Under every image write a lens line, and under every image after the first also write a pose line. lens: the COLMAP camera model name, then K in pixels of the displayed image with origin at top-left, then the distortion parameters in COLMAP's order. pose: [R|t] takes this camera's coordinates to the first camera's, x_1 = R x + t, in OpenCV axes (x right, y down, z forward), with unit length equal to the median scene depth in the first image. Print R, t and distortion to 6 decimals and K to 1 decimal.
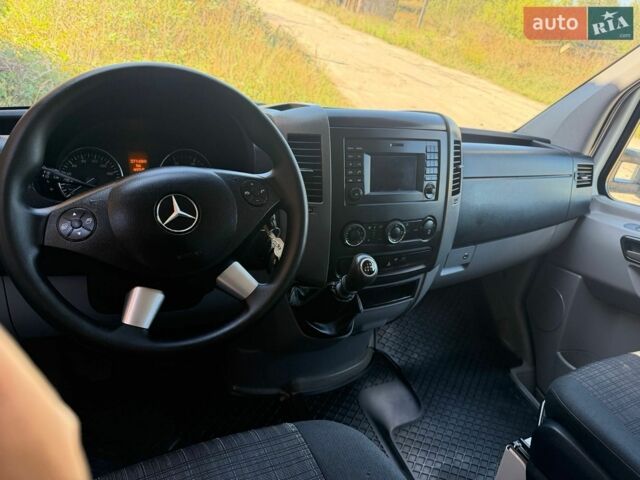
lens RADIAL K [[453.2, 0, 320.0], [0, 453.2, 240.0], [0, 0, 1]] dist [0.034071, -0.022505]
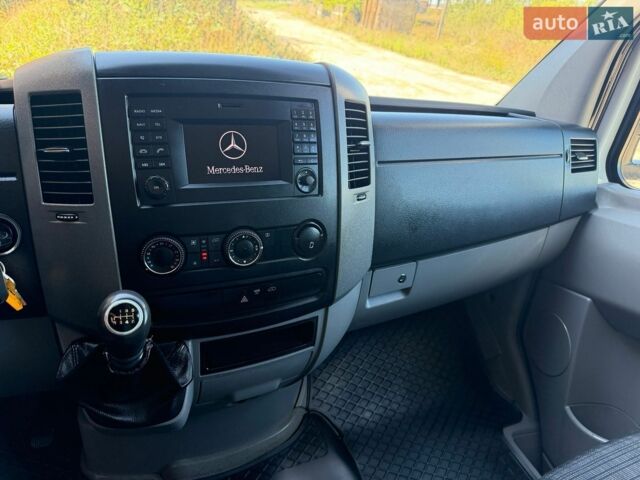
lens RADIAL K [[453.2, 0, 320.0], [0, 453.2, 240.0], [0, 0, 1]] dist [0.034071, -0.022505]
pose [[0.996385, -0.046277, -0.071247, 0.213150], [0.043206, 0.998094, -0.044055, 0.002257], [0.073150, 0.040817, 0.996485, 0.266819]]
